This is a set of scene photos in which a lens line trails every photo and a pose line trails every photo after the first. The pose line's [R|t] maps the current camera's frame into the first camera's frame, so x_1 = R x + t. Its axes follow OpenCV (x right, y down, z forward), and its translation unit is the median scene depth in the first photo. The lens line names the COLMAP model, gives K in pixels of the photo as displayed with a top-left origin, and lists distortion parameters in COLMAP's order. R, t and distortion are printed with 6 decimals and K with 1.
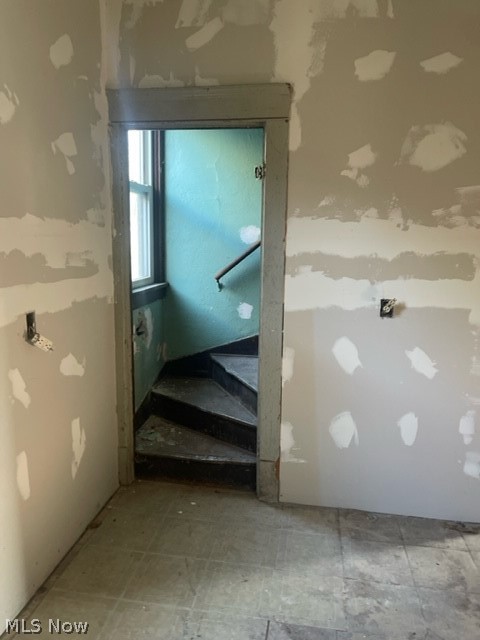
lens RADIAL K [[485.3, 0, 238.3], [0, 485.3, 318.6], [0, 0, 1]] dist [0.069343, -0.093028]
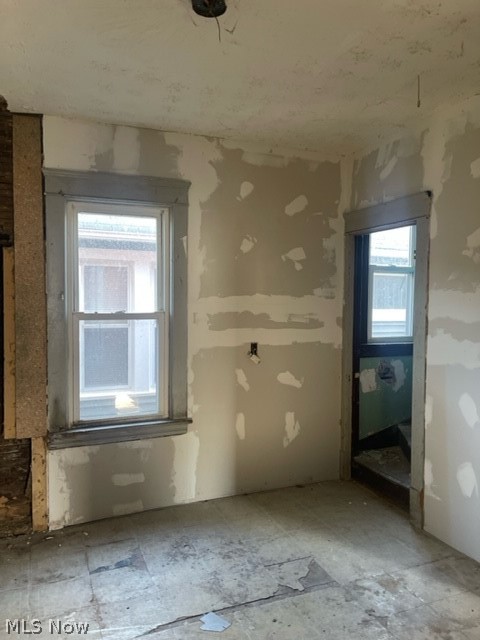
lens RADIAL K [[485.3, 0, 242.2], [0, 485.3, 319.9], [0, 0, 1]] dist [0.069343, -0.093028]
pose [[0.528603, 0.027896, -0.848411, 0.955812], [-0.143798, 0.987958, -0.057109, 0.011601], [0.836601, 0.152188, 0.526248, -0.060580]]
